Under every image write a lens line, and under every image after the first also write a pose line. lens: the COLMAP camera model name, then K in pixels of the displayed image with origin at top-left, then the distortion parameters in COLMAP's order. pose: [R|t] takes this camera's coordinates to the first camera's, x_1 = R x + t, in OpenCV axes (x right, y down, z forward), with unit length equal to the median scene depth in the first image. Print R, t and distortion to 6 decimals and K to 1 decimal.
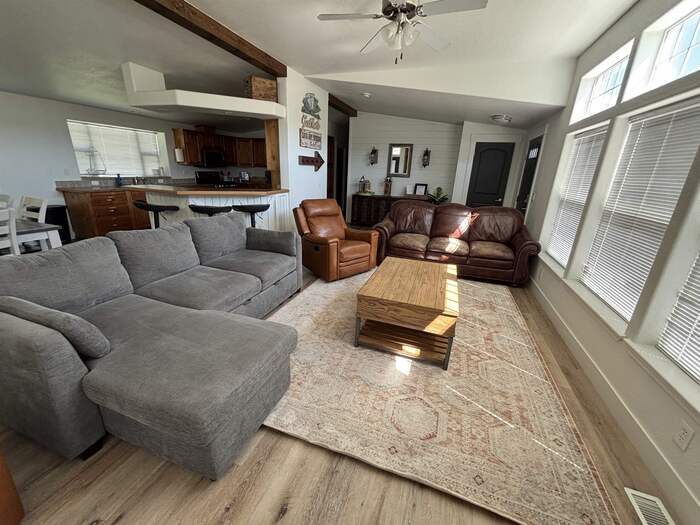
lens RADIAL K [[282.0, 0, 350.0], [0, 282.0, 262.5], [0, 0, 1]] dist [-0.003716, -0.000027]
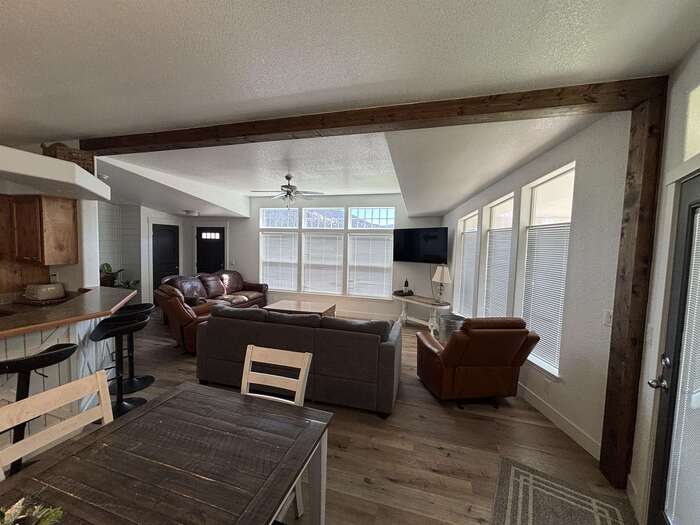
lens RADIAL K [[282.0, 0, 350.0], [0, 282.0, 262.5], [0, 0, 1]] dist [-0.003716, -0.000027]
pose [[-0.054888, -0.104476, 0.993012, -0.703923], [0.285037, 0.951488, 0.115863, -0.149688], [-0.956944, 0.289405, -0.022446, 0.240001]]
